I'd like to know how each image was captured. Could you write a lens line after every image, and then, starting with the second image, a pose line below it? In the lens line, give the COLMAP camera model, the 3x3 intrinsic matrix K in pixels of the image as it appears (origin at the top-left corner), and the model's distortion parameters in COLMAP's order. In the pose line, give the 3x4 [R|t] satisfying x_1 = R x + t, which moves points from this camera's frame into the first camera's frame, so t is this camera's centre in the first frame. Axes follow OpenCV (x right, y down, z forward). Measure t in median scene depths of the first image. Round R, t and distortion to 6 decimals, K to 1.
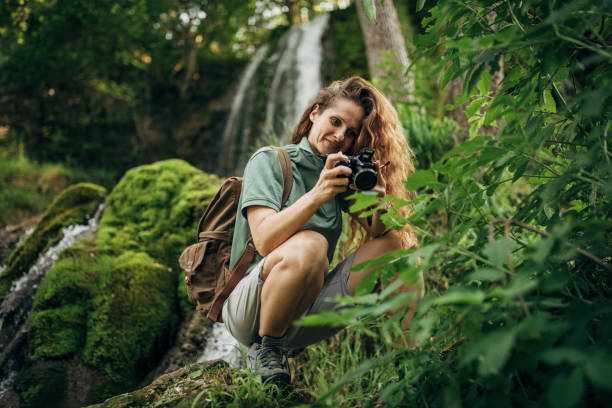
lens RADIAL K [[584.1, 0, 306.0], [0, 584.1, 204.0], [0, 0, 1]] dist [-0.004454, -0.023177]
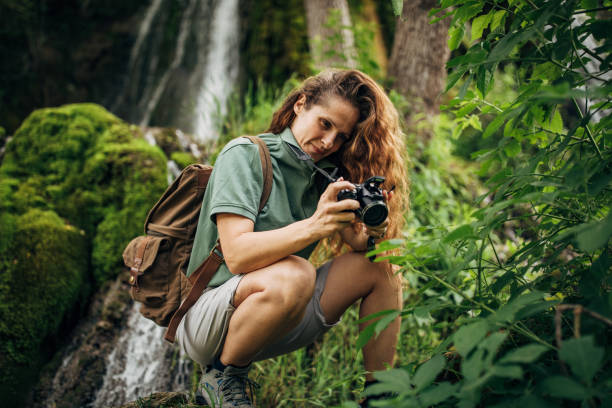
lens RADIAL K [[584.1, 0, 306.0], [0, 584.1, 204.0], [0, 0, 1]] dist [-0.004454, -0.023177]
pose [[0.981174, 0.069145, 0.180323, -0.066545], [-0.088330, 0.990996, 0.100624, -0.054984], [-0.171742, -0.114658, 0.978447, 0.078658]]
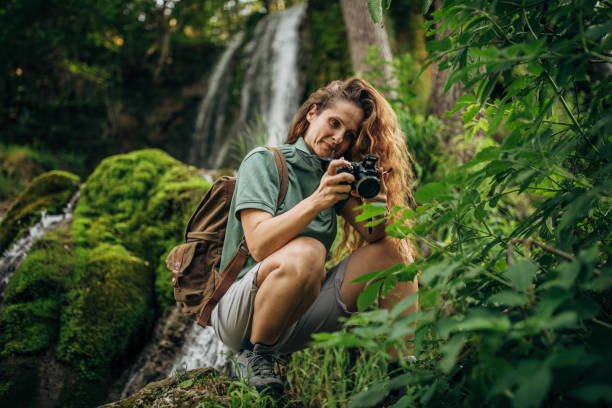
lens RADIAL K [[584.1, 0, 306.0], [0, 584.1, 204.0], [0, 0, 1]] dist [-0.004454, -0.023177]
pose [[0.998311, 0.025163, 0.052371, -0.023152], [-0.026187, 0.999477, 0.018955, -0.012950], [-0.051867, -0.020294, 0.998448, 0.016689]]
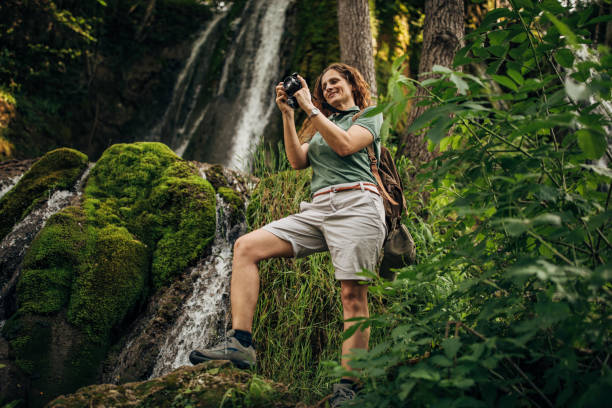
lens RADIAL K [[584.1, 0, 306.0], [0, 584.1, 204.0], [0, 0, 1]] dist [-0.004454, -0.023177]
pose [[0.976131, 0.168211, 0.137381, -0.107763], [-0.178050, 0.982022, 0.062697, -0.101710], [-0.124365, -0.085661, 0.988532, -0.161592]]
